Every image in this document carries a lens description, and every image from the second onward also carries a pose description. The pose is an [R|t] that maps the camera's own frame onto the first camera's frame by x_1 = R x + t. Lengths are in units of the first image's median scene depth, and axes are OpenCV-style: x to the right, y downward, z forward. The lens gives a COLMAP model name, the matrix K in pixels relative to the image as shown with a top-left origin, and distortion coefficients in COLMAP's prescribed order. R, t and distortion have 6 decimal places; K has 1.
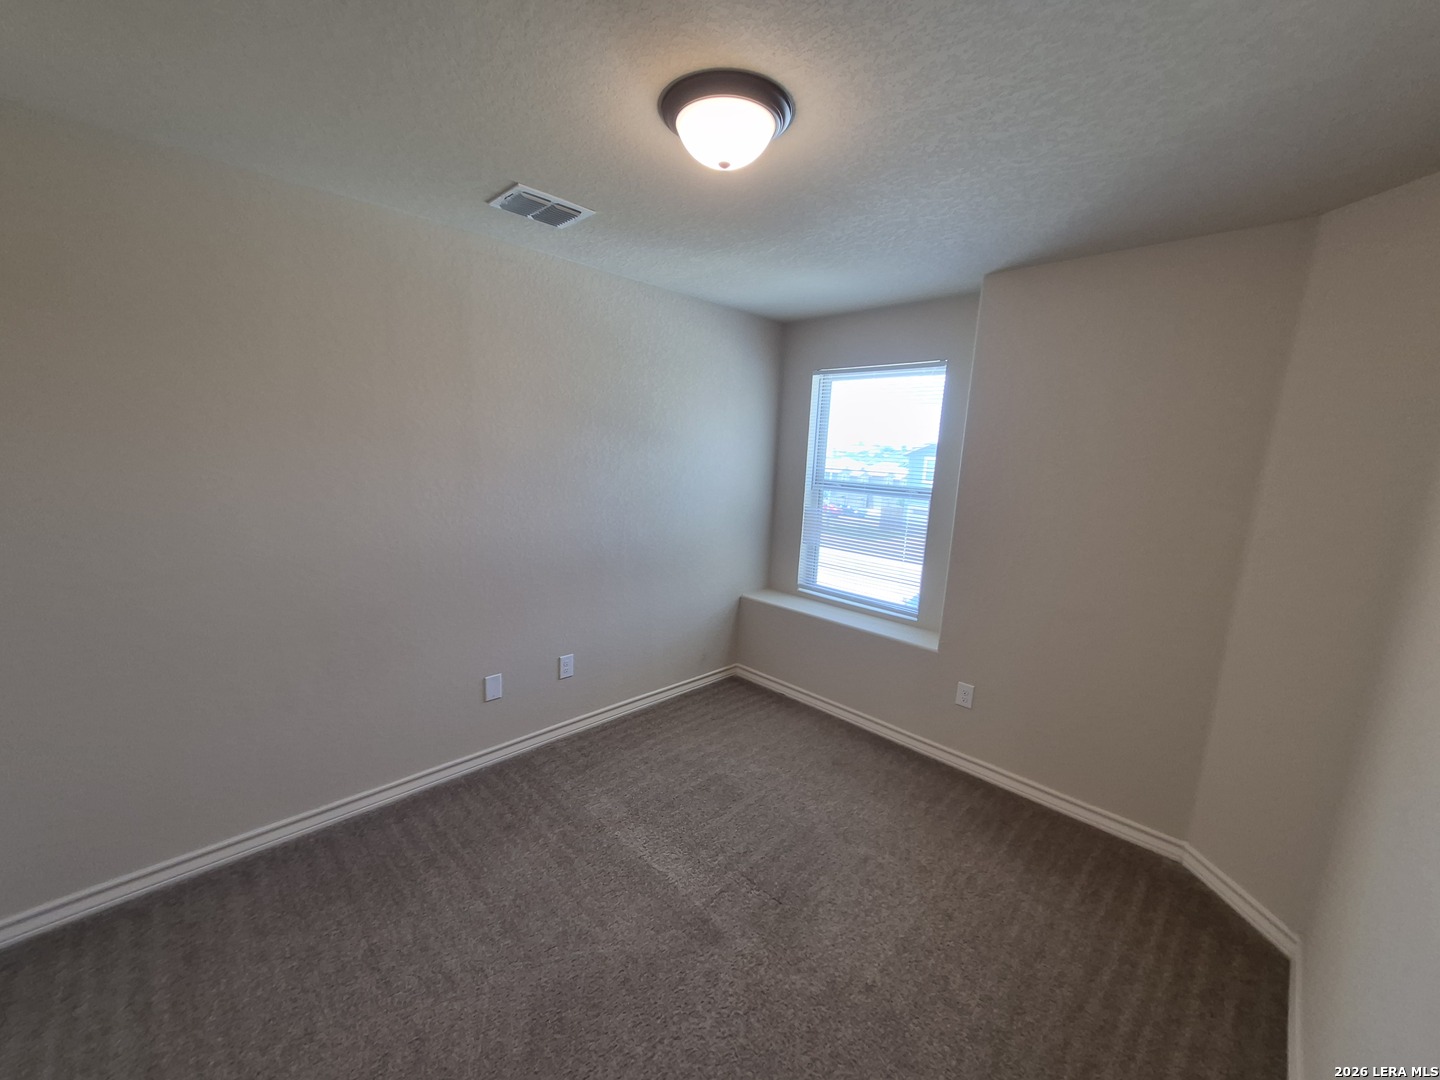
lens RADIAL K [[567.9, 0, 712.0], [0, 567.9, 546.0], [0, 0, 1]] dist [0.005632, 0.000449]
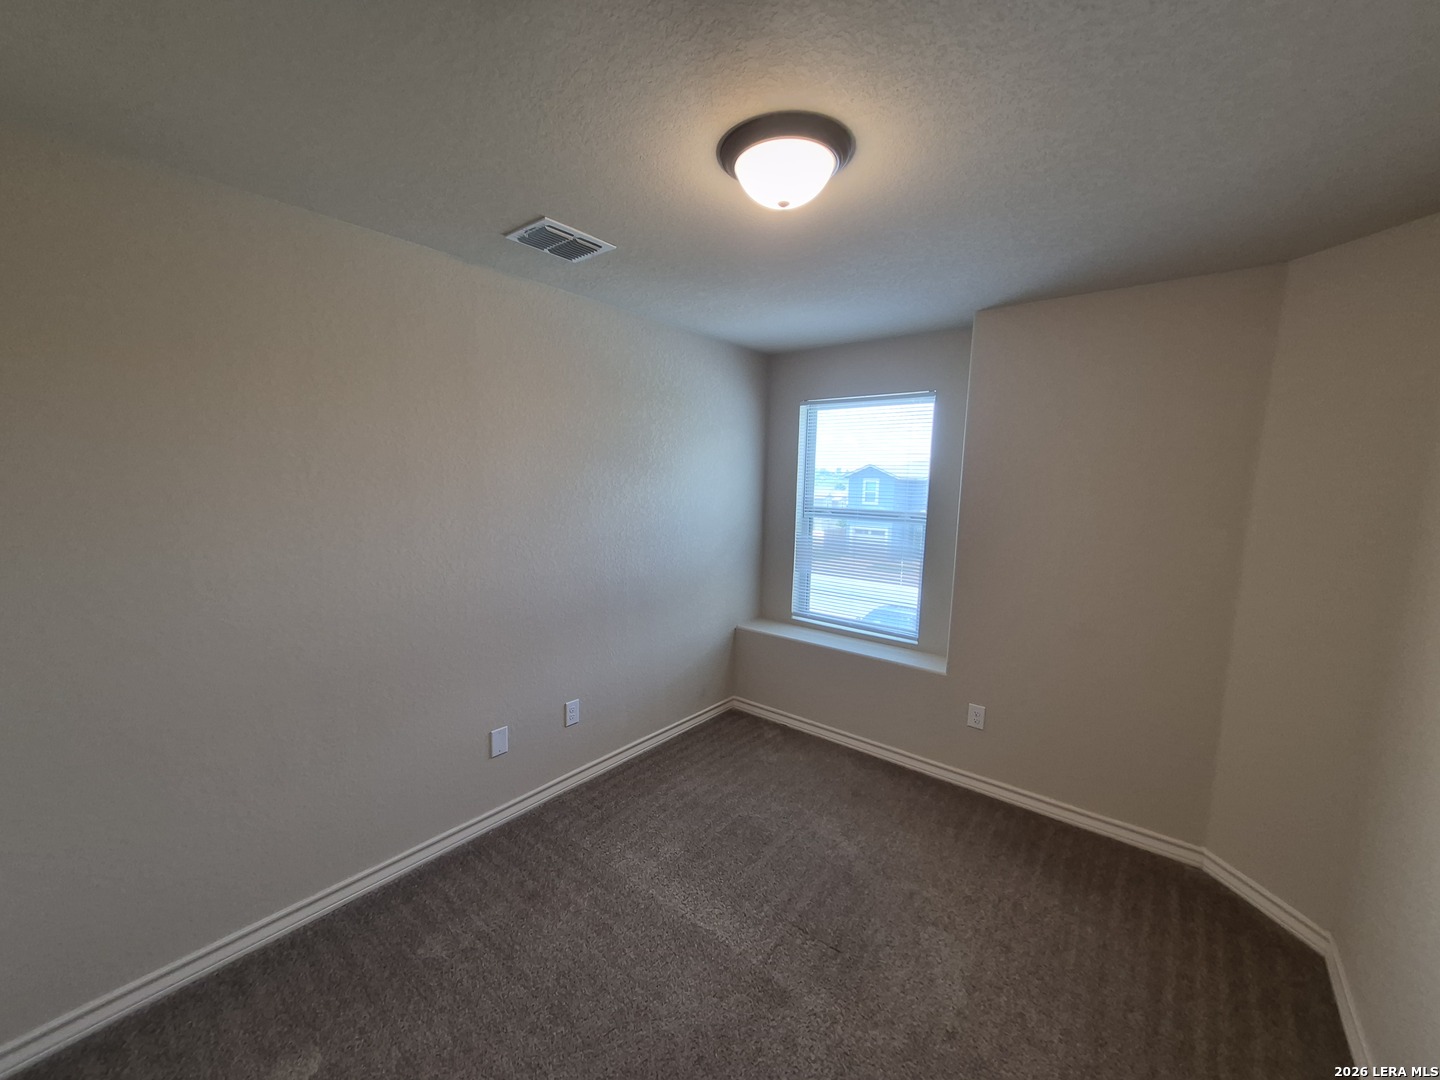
lens RADIAL K [[567.9, 0, 712.0], [0, 567.9, 546.0], [0, 0, 1]] dist [0.005632, 0.000449]
pose [[0.994364, -0.035467, 0.099913, -0.144145], [0.039993, 0.998246, -0.043660, -0.019535], [-0.098189, 0.047410, 0.994038, 0.029340]]
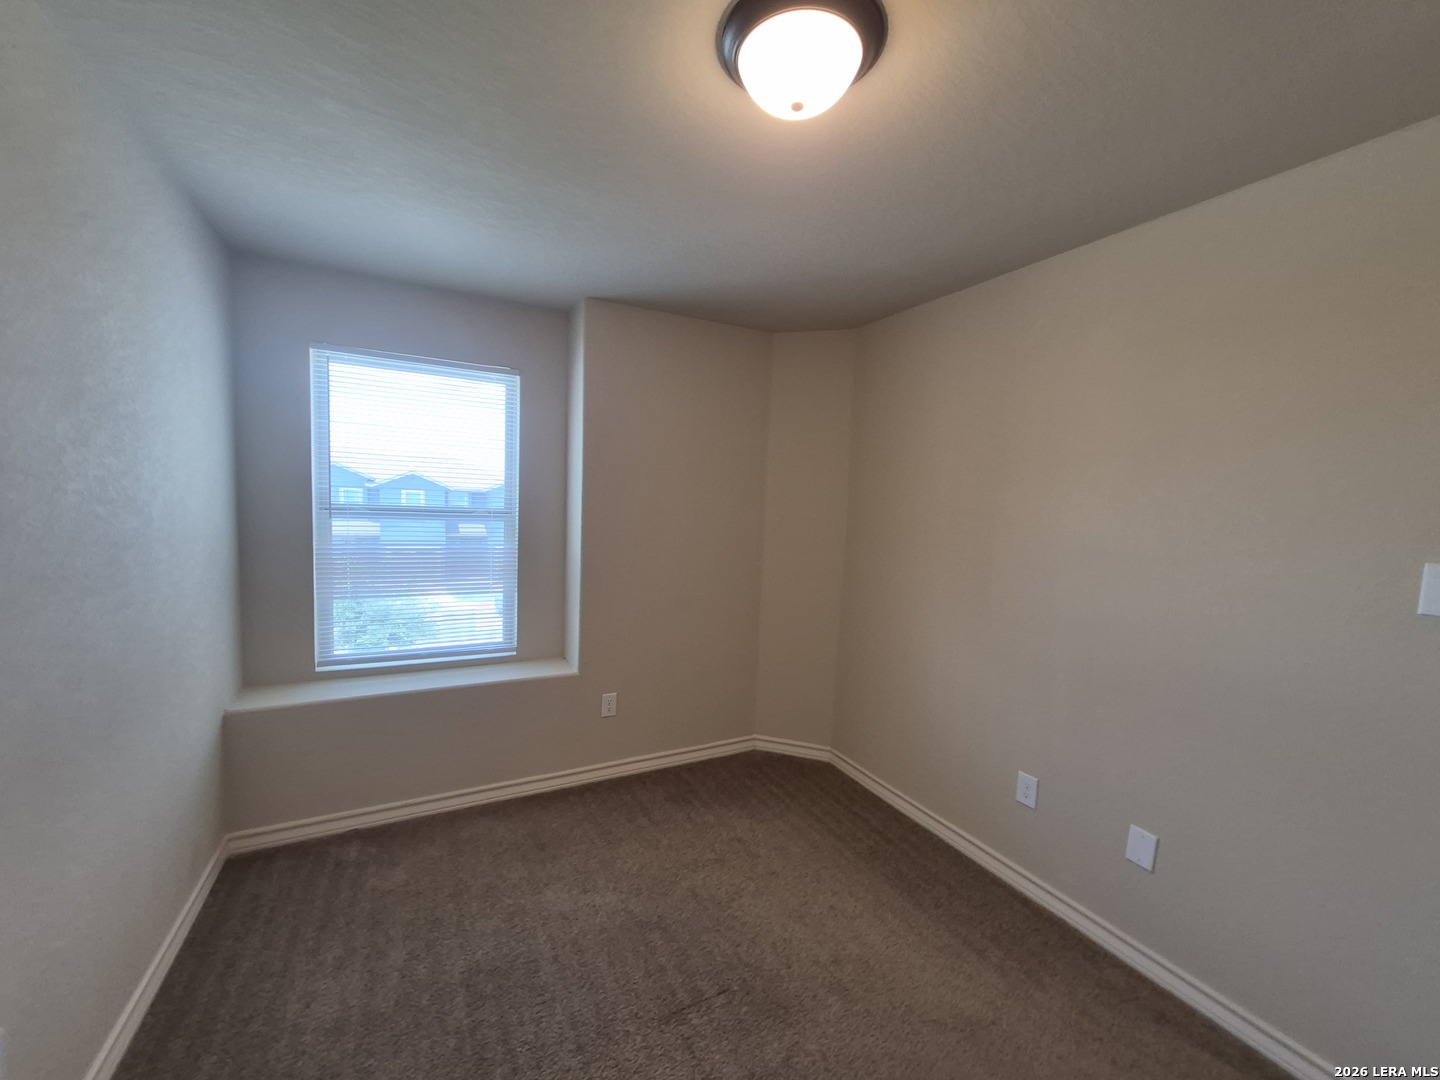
lens RADIAL K [[567.9, 0, 712.0], [0, 567.9, 546.0], [0, 0, 1]] dist [0.005632, 0.000449]
pose [[0.301095, -0.109571, 0.947278, -0.546534], [0.143146, 0.987314, 0.068702, -0.079291], [-0.942789, 0.114913, 0.312960, 0.593133]]
